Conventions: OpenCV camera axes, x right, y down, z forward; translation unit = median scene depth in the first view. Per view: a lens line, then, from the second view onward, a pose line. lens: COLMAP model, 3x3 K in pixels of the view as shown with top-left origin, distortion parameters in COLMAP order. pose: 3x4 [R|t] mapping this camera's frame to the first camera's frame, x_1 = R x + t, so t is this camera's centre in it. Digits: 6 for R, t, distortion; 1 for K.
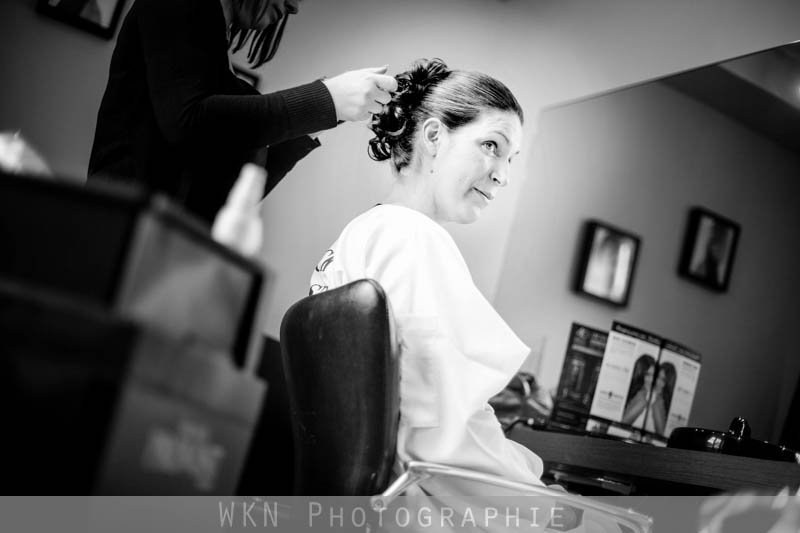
lens RADIAL K [[1123.4, 0, 400.0], [0, 1123.4, 266.5], [0, 0, 1]] dist [0.005783, -0.004907]
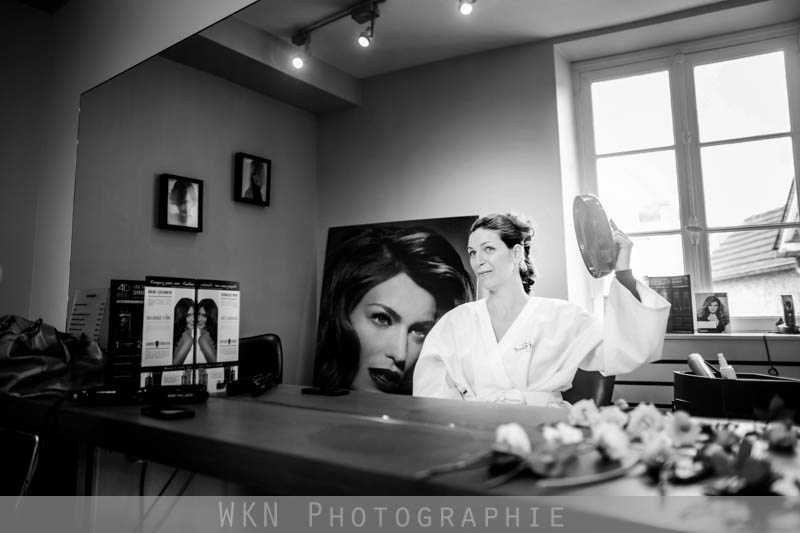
lens RADIAL K [[545.7, 0, 400.0], [0, 545.7, 266.5], [0, 0, 1]] dist [-0.003307, -0.001170]
pose [[0.877686, -0.248106, 0.410012, 0.193540], [0.176459, 0.962756, 0.204847, -0.027775], [-0.445566, -0.107441, 0.888779, 0.413989]]
